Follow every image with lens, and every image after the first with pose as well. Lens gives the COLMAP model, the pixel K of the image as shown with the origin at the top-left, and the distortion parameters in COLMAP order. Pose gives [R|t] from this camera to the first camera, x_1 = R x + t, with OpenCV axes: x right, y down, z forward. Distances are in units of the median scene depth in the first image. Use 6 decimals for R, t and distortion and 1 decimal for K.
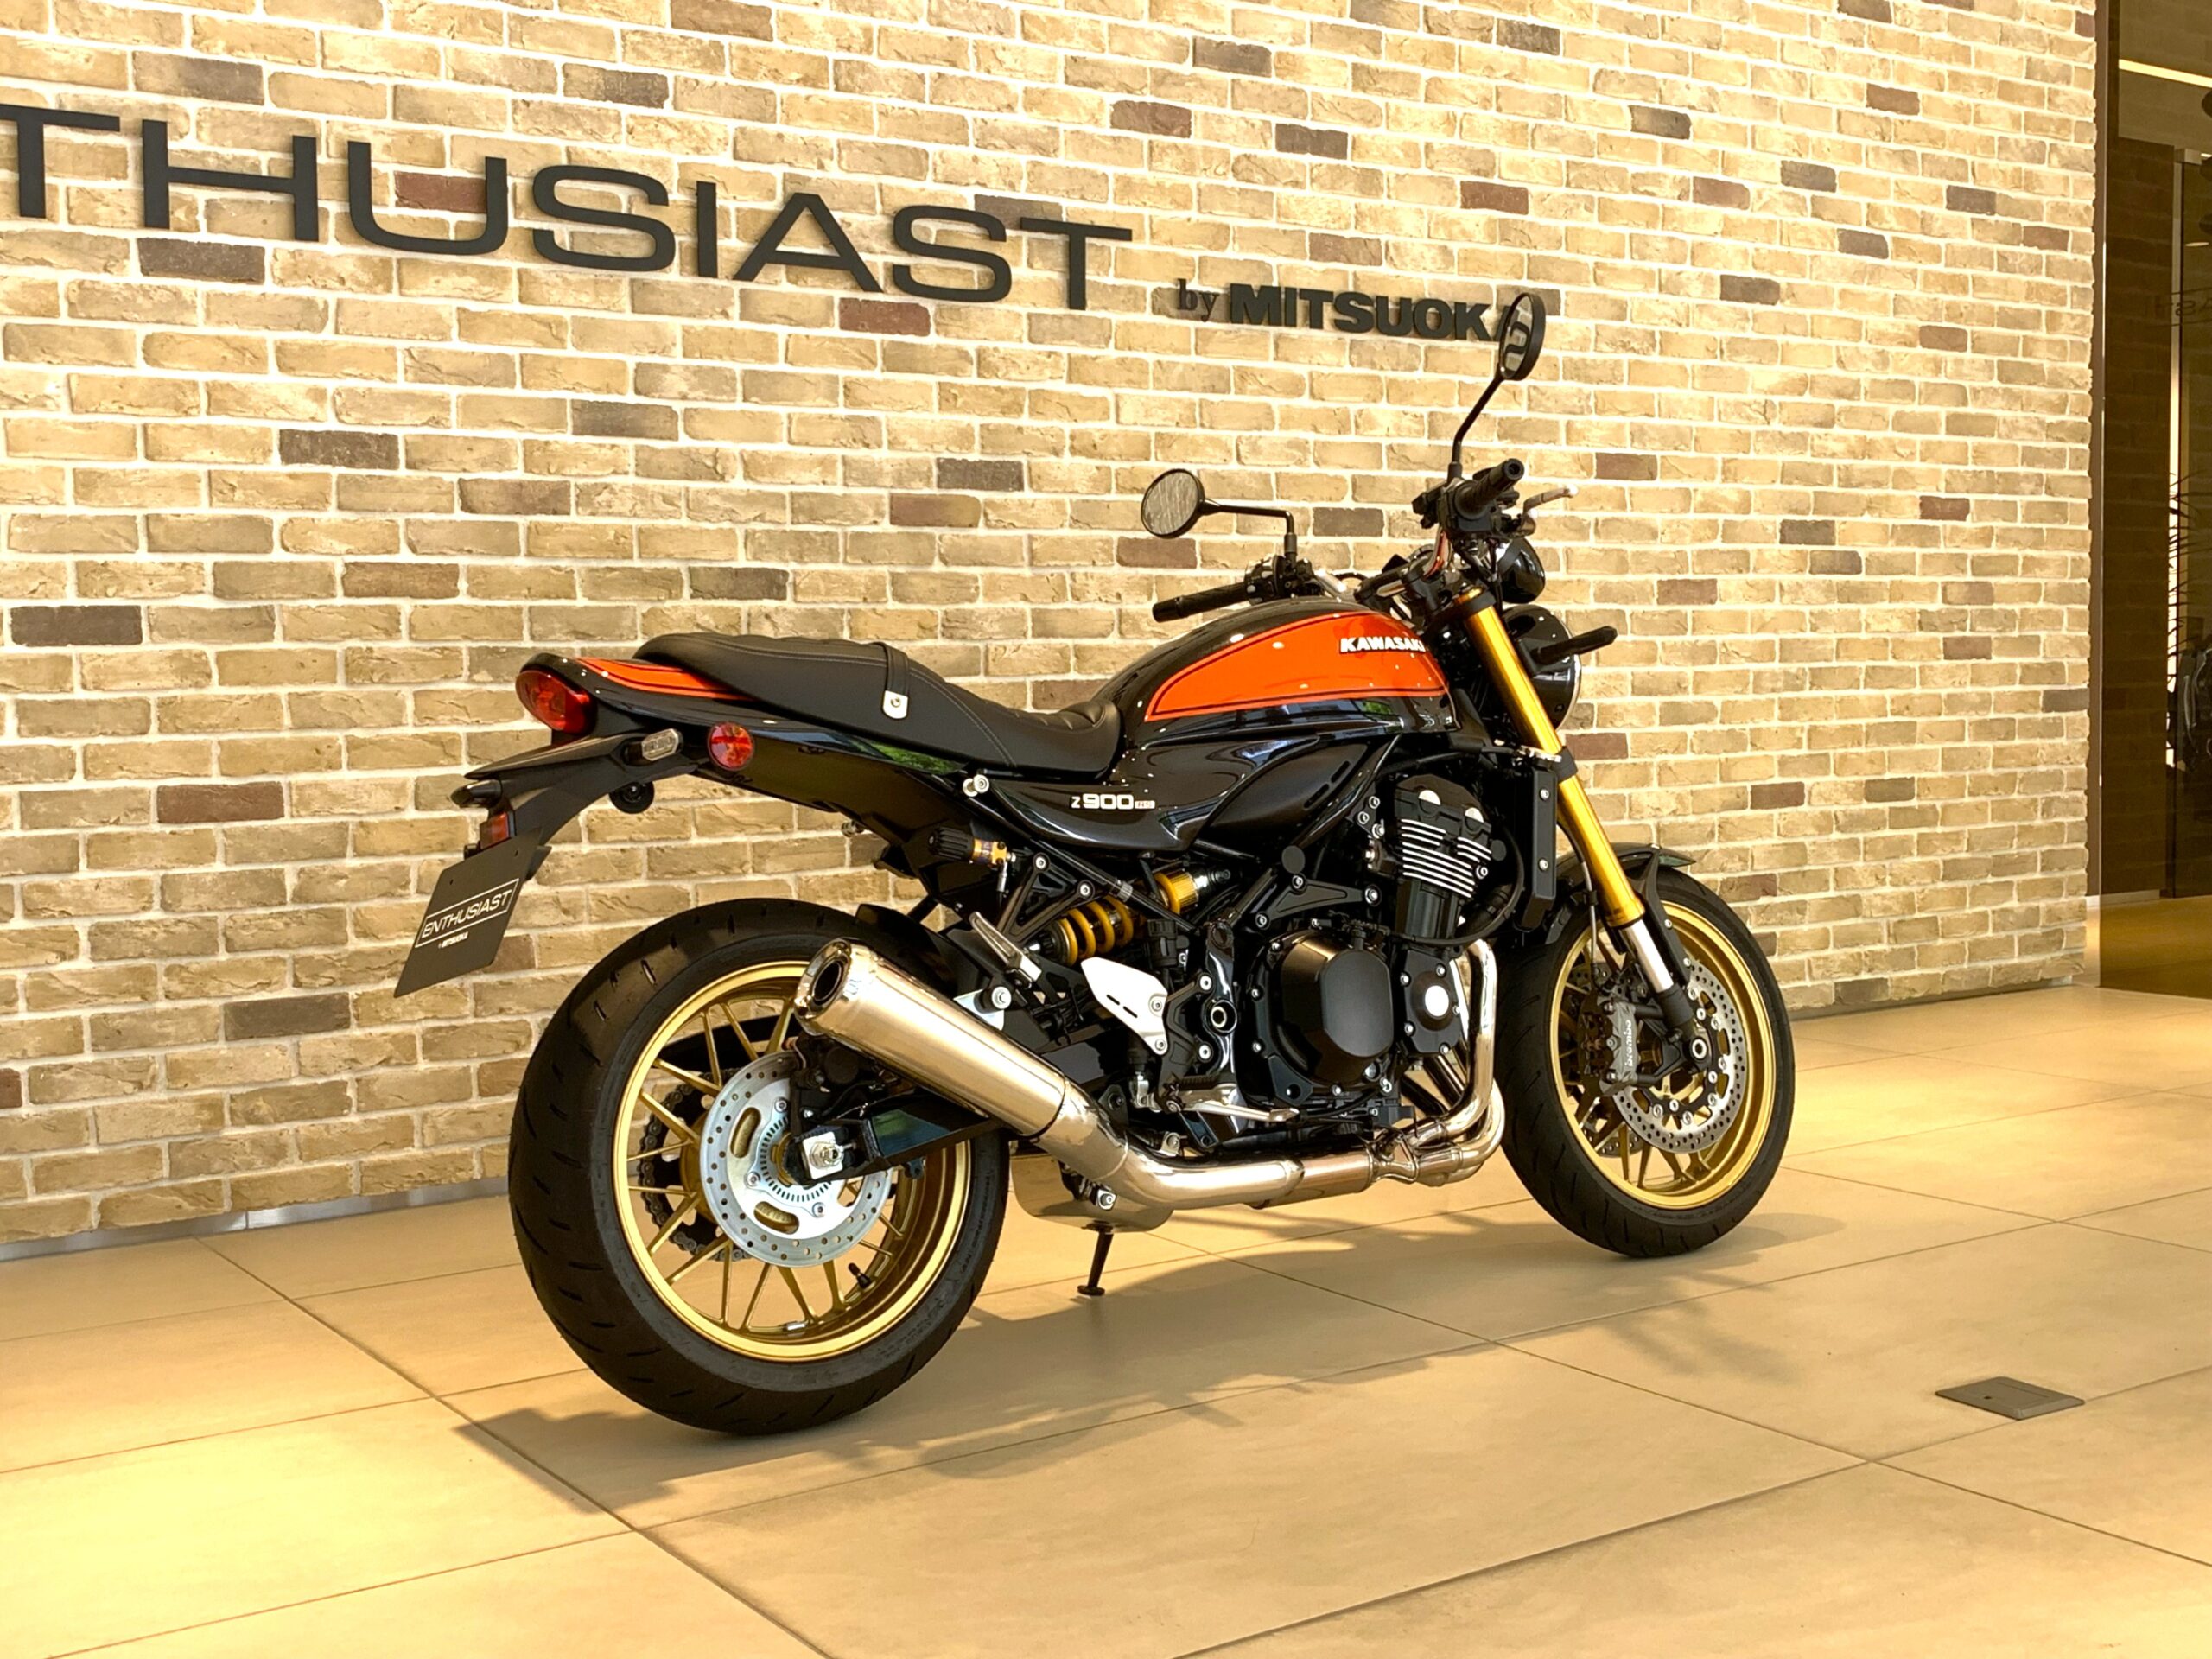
lens RADIAL K [[2486.8, 0, 1080.6], [0, 2486.8, 834.0], [0, 0, 1]] dist [0.039976, 0.000000]
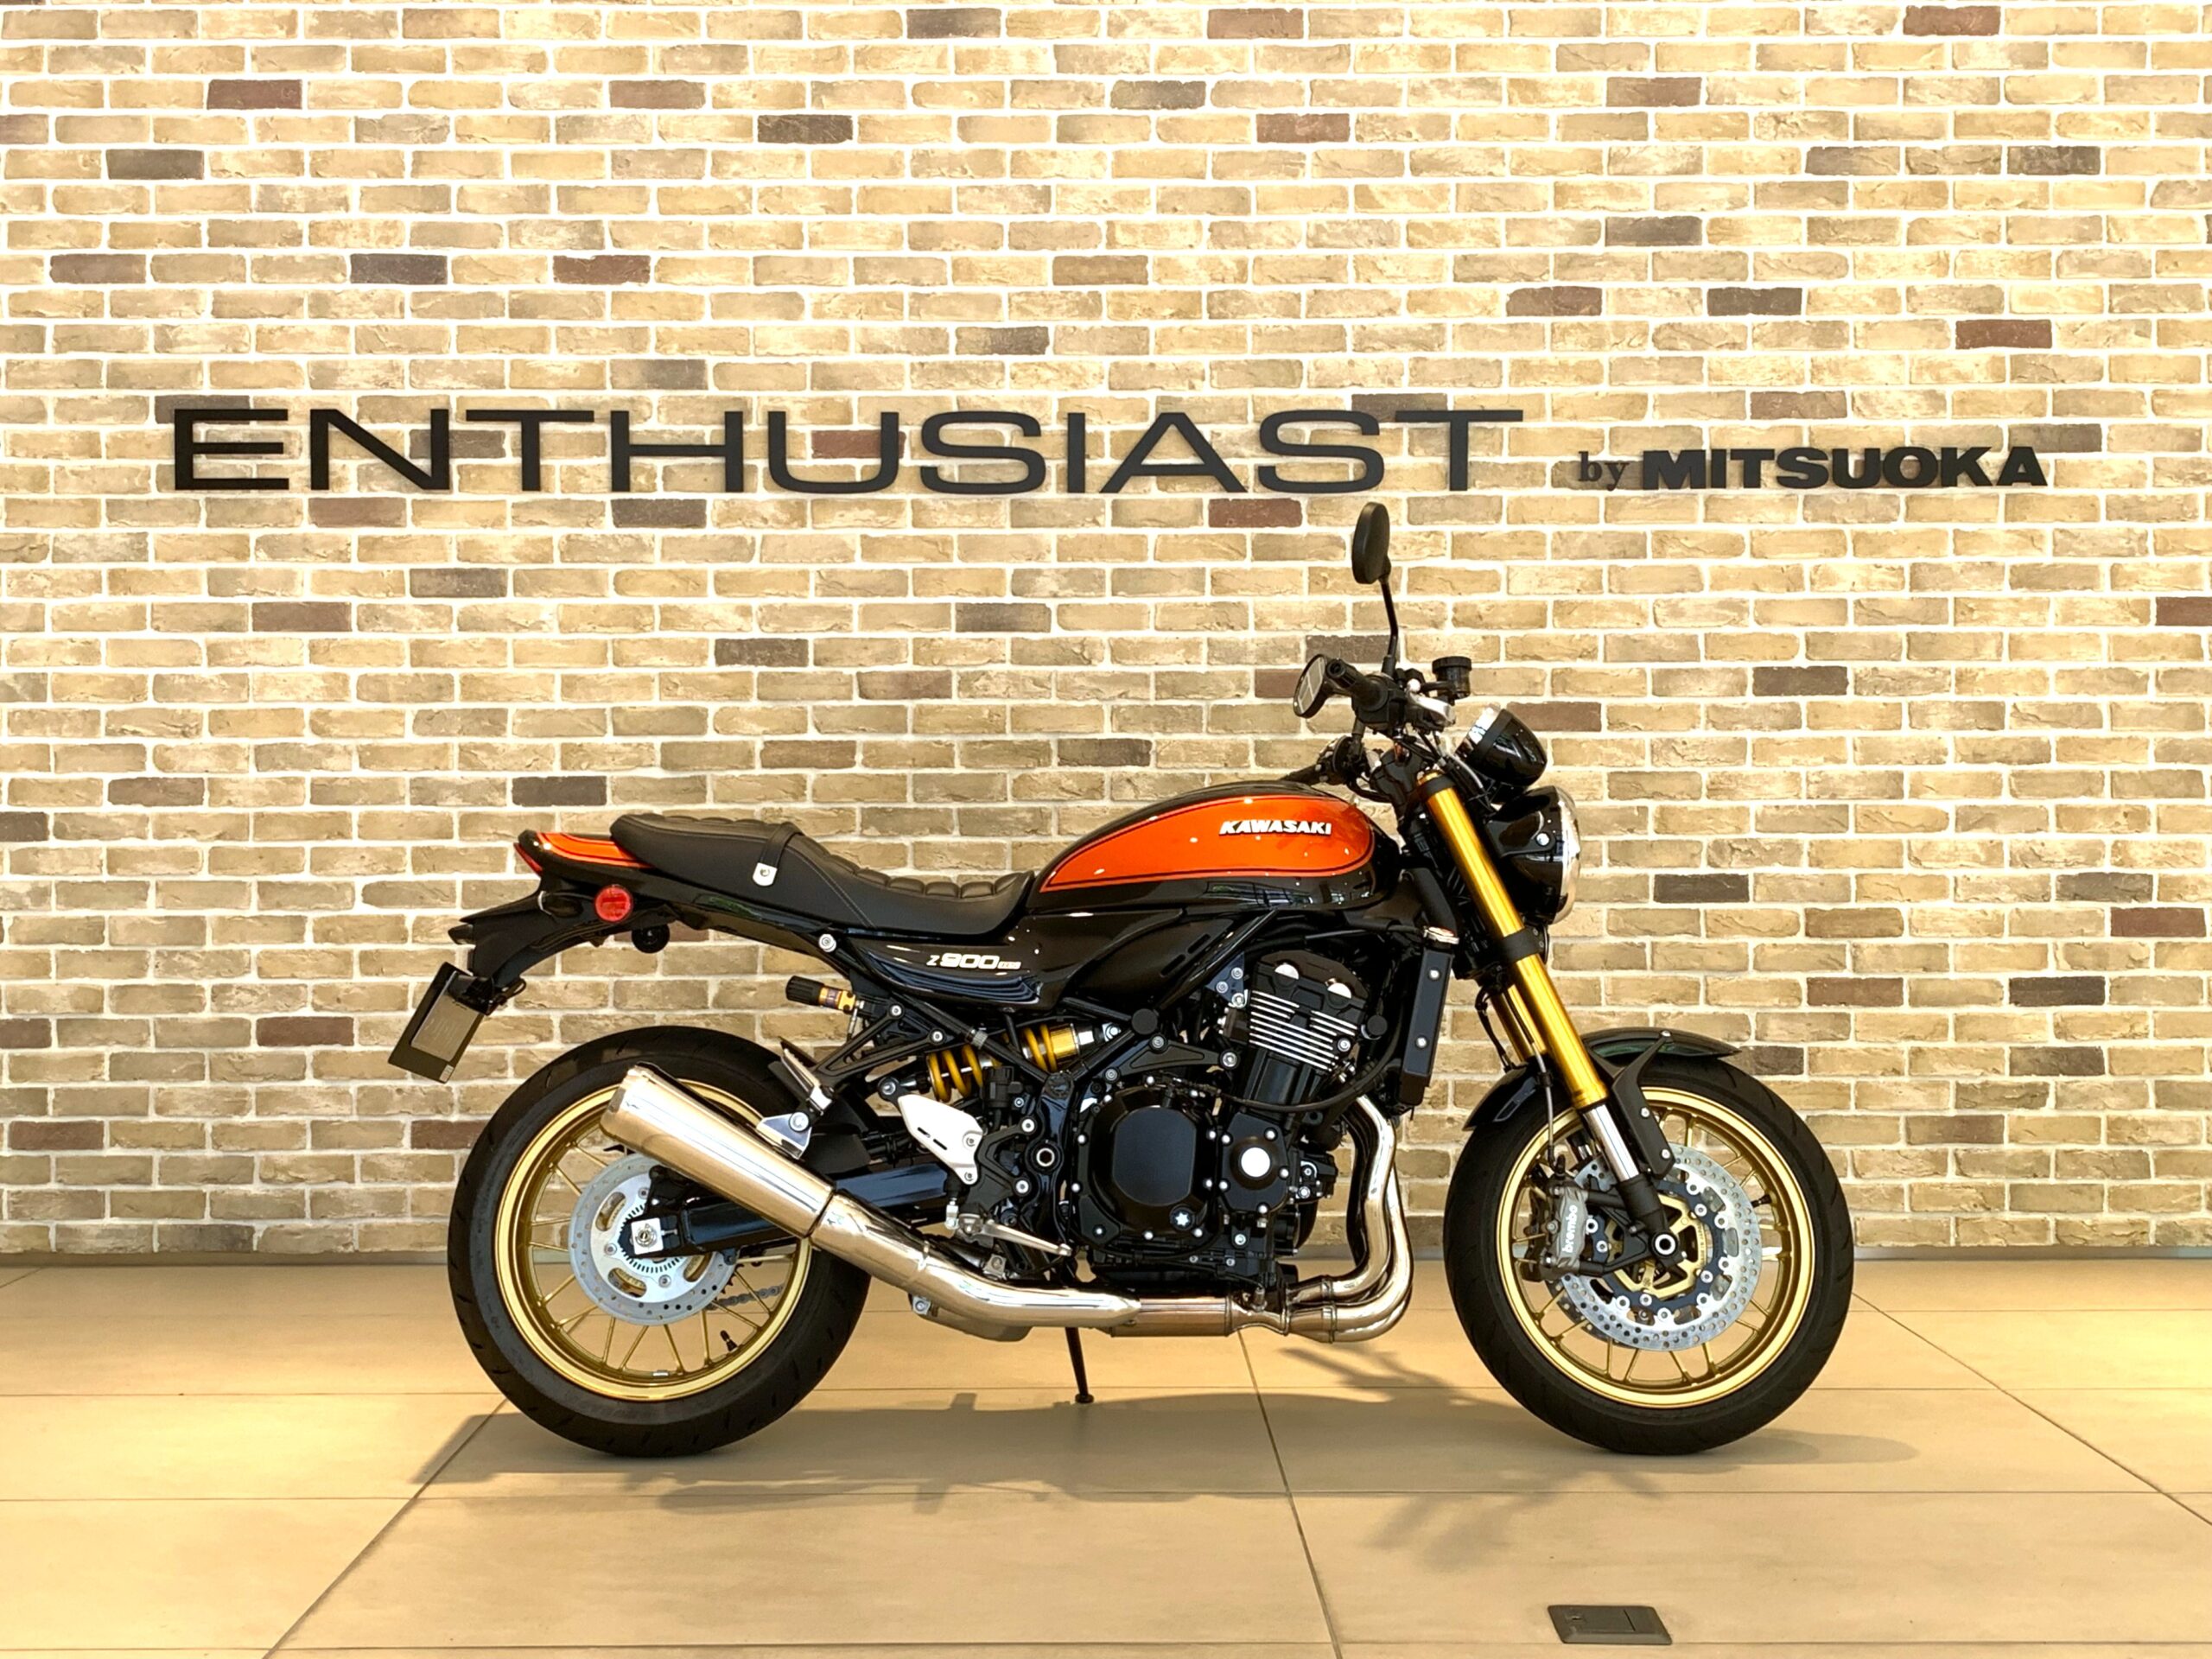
lens RADIAL K [[2486.8, 0, 1074.2], [0, 2486.8, 814.2], [0, 0, 1]] dist [0.039976, 0.000000]
pose [[0.828384, 0.015452, -0.559947, 0.507573], [-0.044175, 0.998308, -0.037804, -0.028997], [0.558416, 0.056052, 0.827665, 0.045106]]
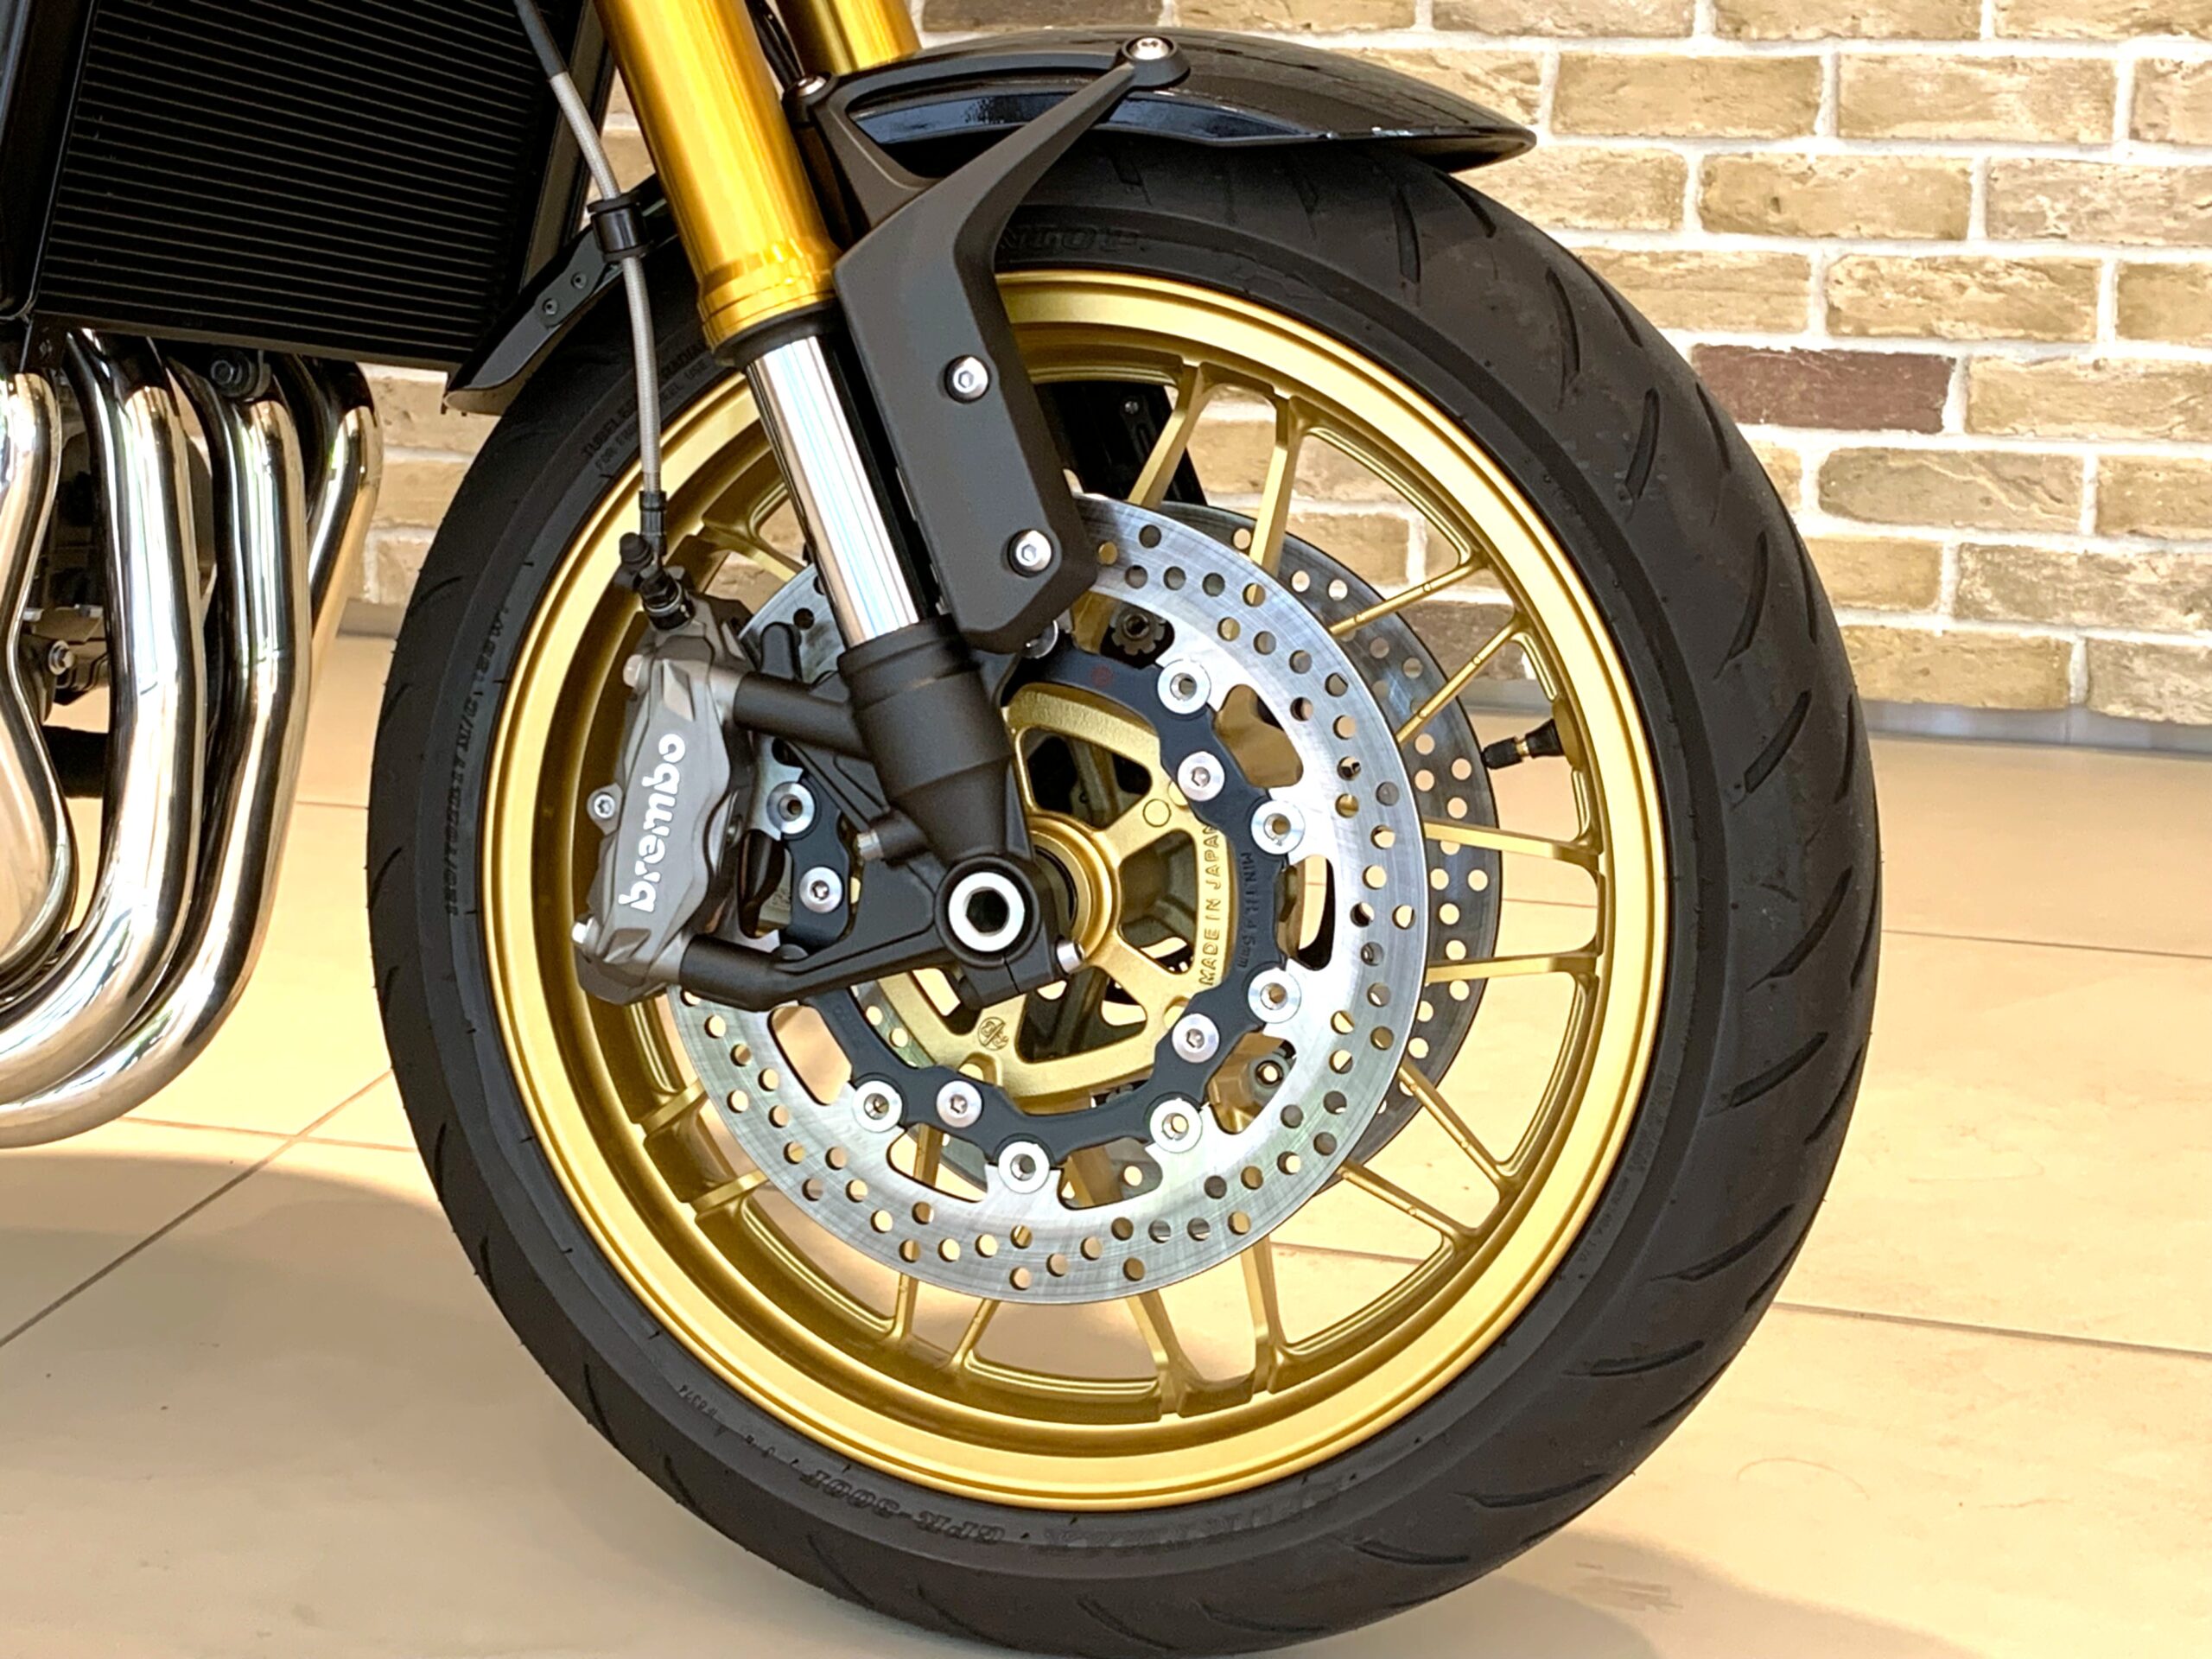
lens RADIAL K [[3447.3, 0, 1095.2], [0, 3447.3, 825.8], [0, 0, 1]] dist [0.073251, 0.000000]
pose [[0.628735, 0.223082, -0.744934, 0.421548], [-0.049307, 0.967476, 0.248110, -0.003858], [0.776055, -0.119265, 0.619286, 0.678711]]
